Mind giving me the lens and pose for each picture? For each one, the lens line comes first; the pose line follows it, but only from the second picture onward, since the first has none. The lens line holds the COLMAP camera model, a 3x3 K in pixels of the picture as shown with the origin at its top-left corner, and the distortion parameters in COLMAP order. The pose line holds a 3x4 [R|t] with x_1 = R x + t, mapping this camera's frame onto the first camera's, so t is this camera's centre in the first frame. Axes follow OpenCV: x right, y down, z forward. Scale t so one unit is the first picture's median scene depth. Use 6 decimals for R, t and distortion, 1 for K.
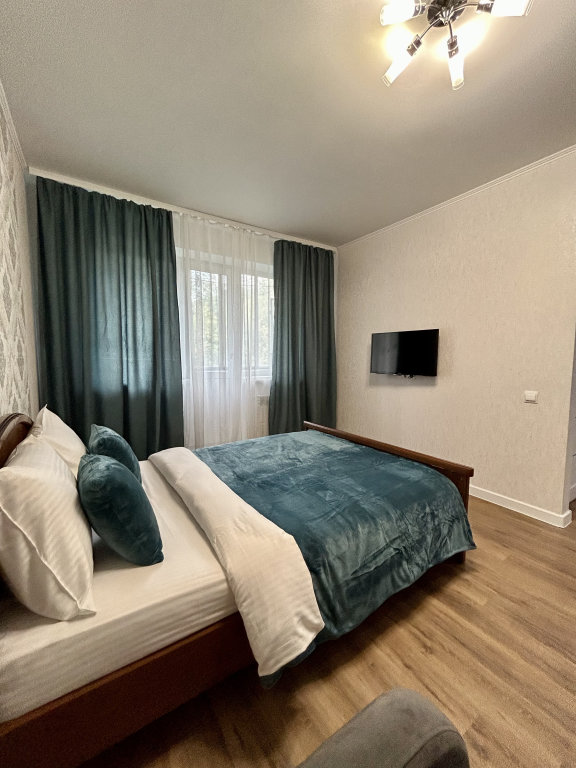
lens RADIAL K [[313.0, 0, 291.0], [0, 313.0, 380.7], [0, 0, 1]] dist [-0.001941, 0.000166]
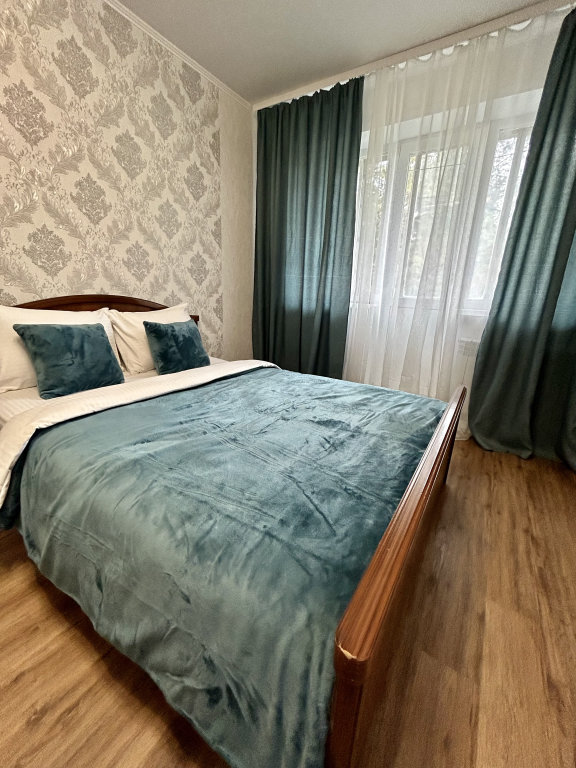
lens RADIAL K [[313.0, 0, 291.0], [0, 313.0, 380.7], [0, 0, 1]] dist [-0.001941, 0.000166]
pose [[0.386319, 0.263967, -0.883787, 0.710124], [-0.115855, 0.964473, 0.237424, 0.034625], [0.915060, 0.010670, 0.403176, 0.865434]]
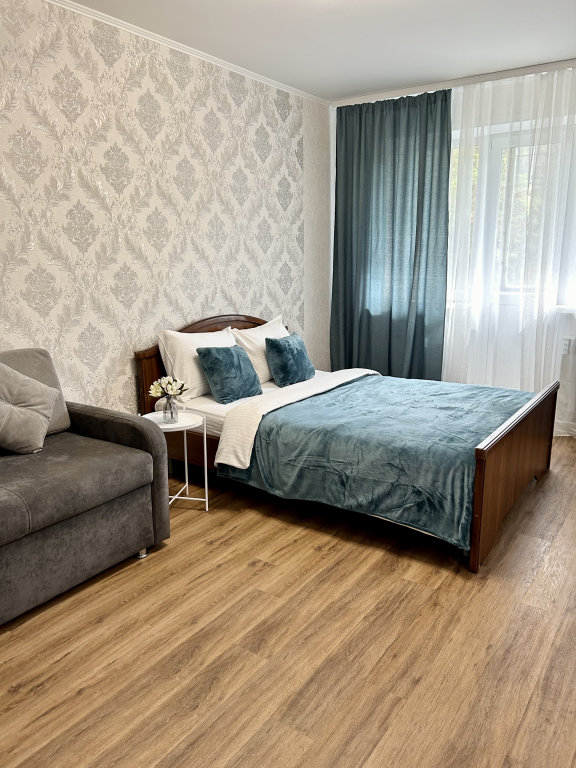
lens RADIAL K [[588.5, 0, 293.9], [0, 588.5, 399.9], [0, 0, 1]] dist [0.021749, -0.006583]
pose [[0.370044, 0.217595, -0.903172, 1.640024], [-0.061015, 0.975777, 0.210088, -0.097575], [0.927009, -0.022635, 0.374357, 0.078511]]
